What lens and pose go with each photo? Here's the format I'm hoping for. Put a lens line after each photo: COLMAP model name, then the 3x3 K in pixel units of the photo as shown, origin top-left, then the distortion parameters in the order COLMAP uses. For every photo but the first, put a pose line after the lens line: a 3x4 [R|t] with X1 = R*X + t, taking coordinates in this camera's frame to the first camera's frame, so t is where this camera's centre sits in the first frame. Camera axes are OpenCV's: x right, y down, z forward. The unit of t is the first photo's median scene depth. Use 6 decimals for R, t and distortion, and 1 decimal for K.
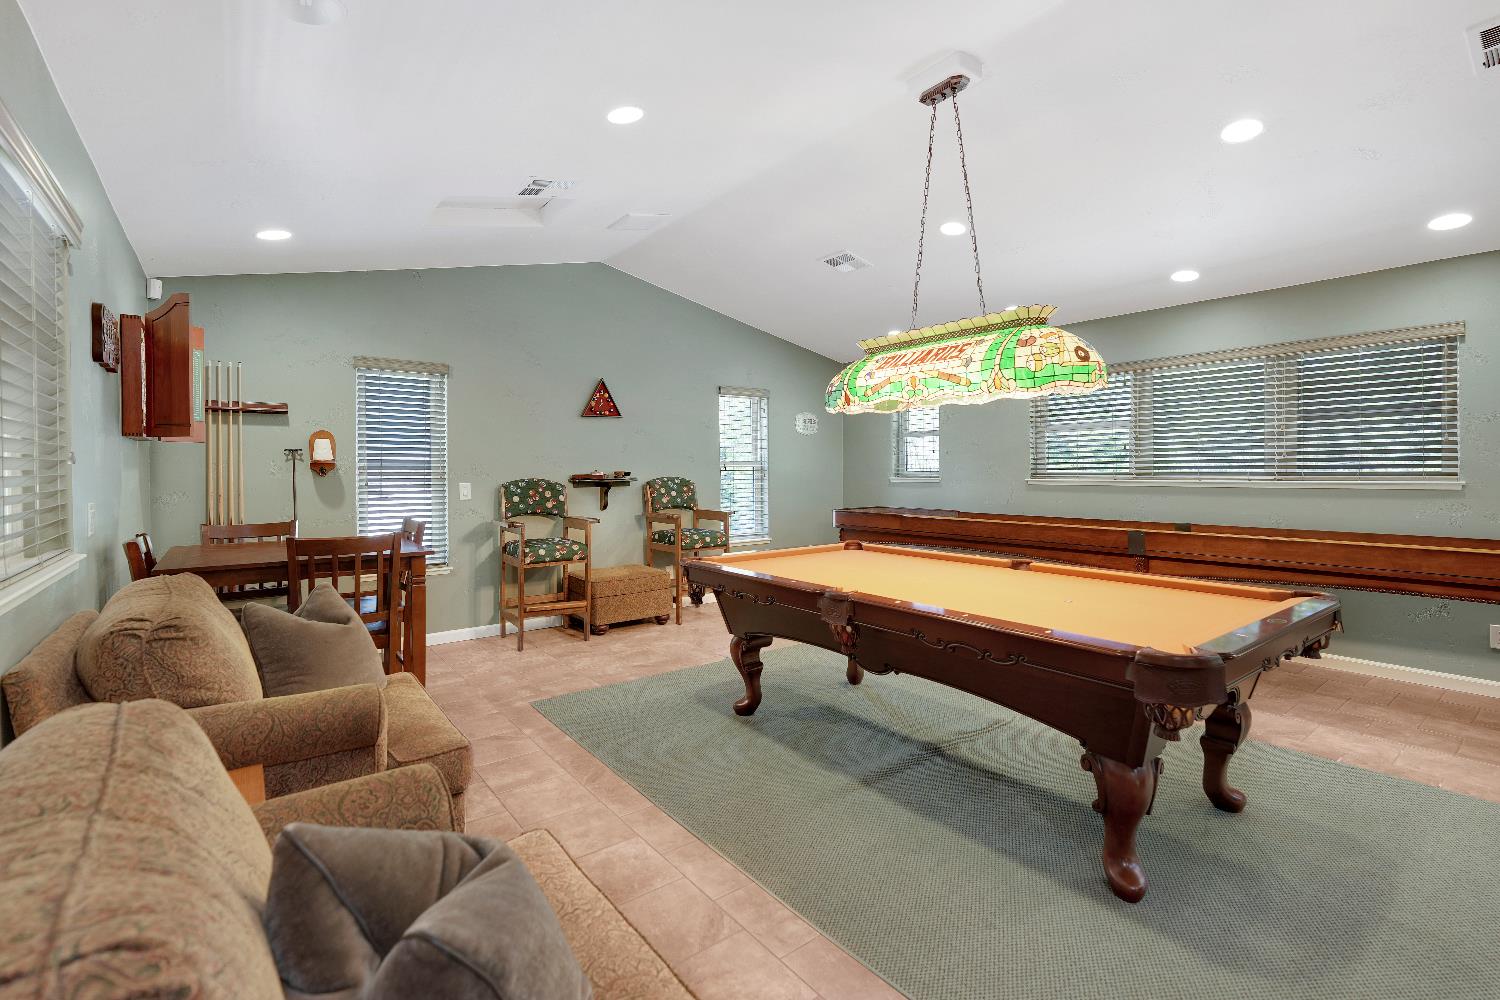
lens RADIAL K [[693.4, 0, 755.6], [0, 693.4, 478.6], [0, 0, 1]] dist [0.016447, 0.000405]
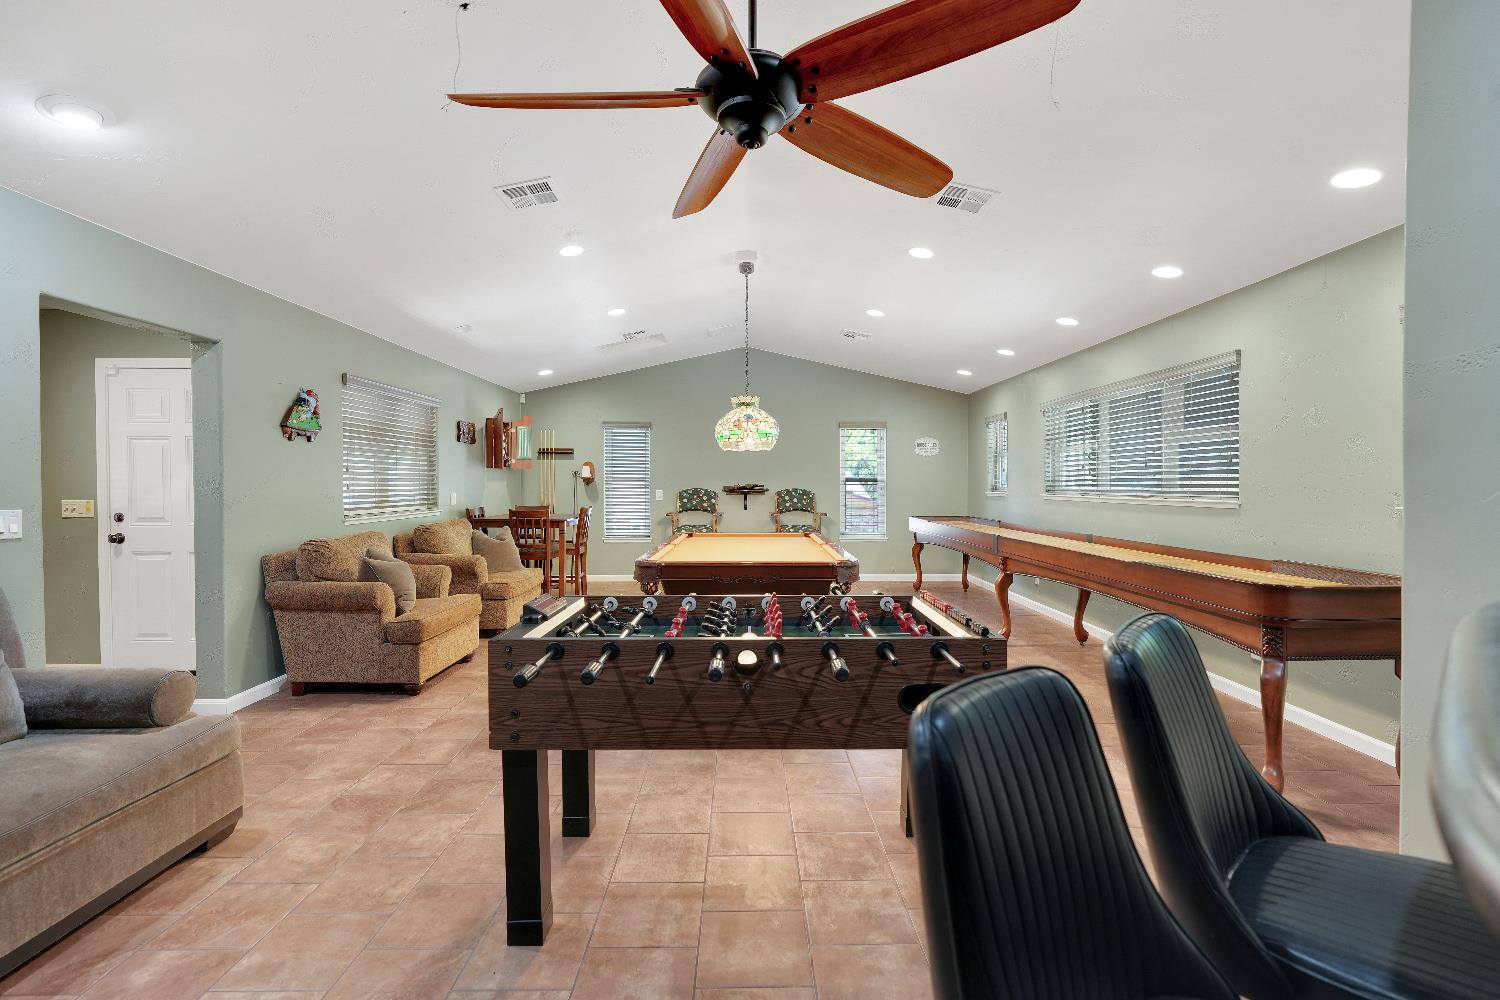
lens RADIAL K [[693.4, 0, 755.6], [0, 693.4, 478.6], [0, 0, 1]] dist [0.016447, 0.000405]
pose [[0.793222, 0.004394, -0.608917, 0.801725], [-0.016550, 0.999760, -0.014346, -0.001544], [0.608708, 0.021457, 0.793104, -0.210263]]
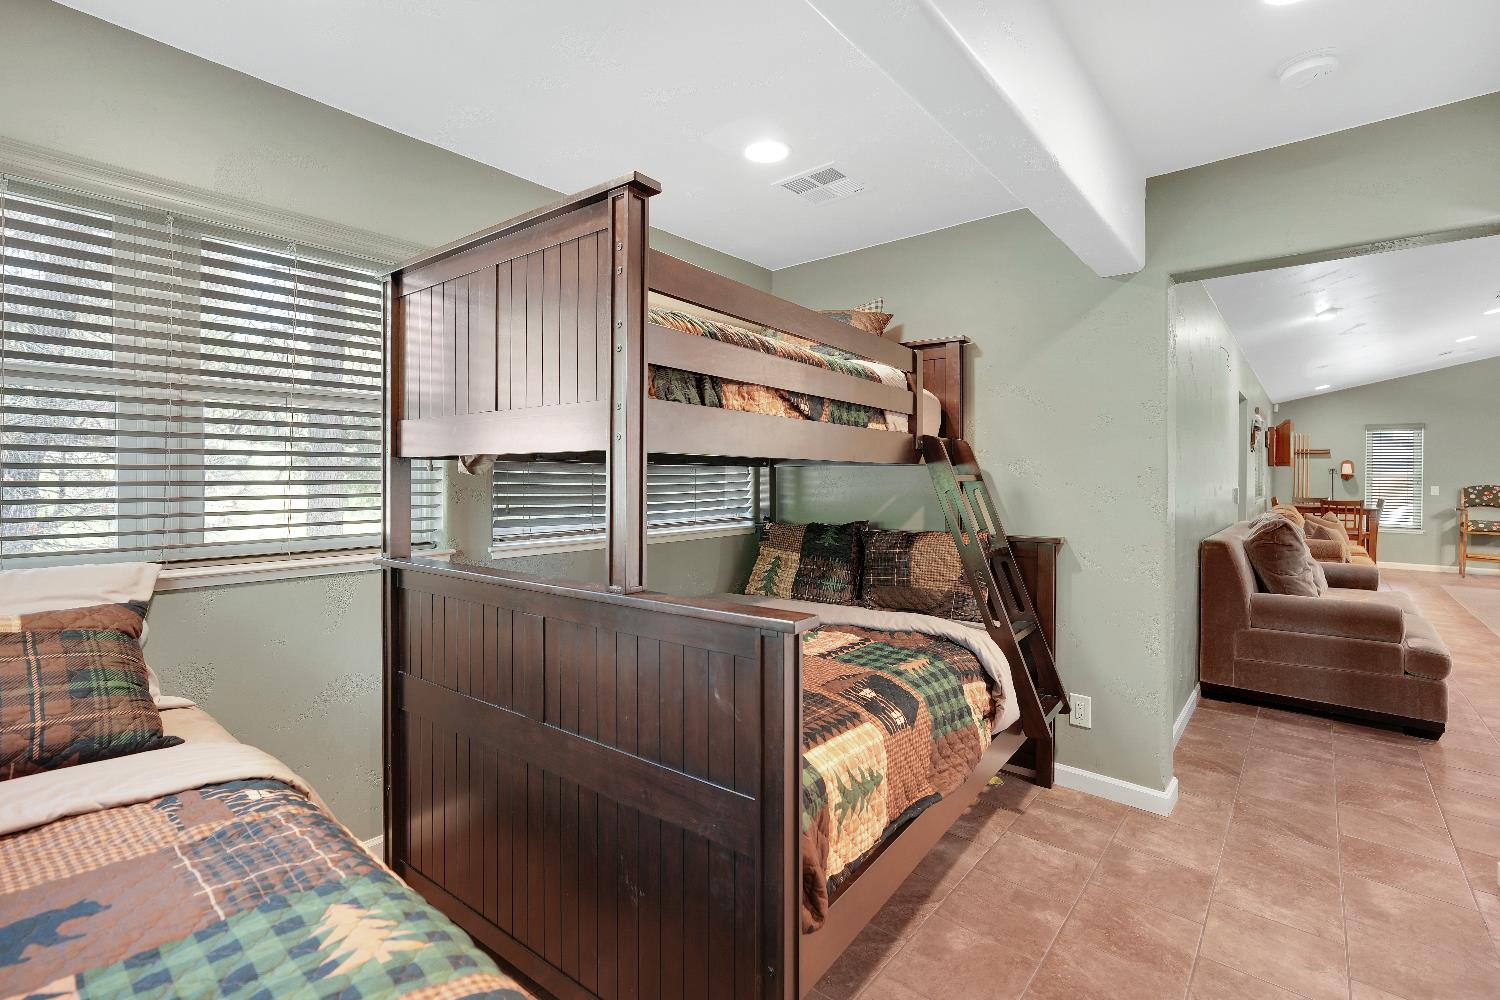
lens RADIAL K [[693.4, 0, 755.6], [0, 693.4, 478.6], [0, 0, 1]] dist [0.016447, 0.000405]
pose [[0.249930, 0.014694, -0.968152, 0.924525], [-0.025038, 0.999649, 0.008709, 0.014506], [0.967940, 0.022064, 0.250210, -1.190985]]
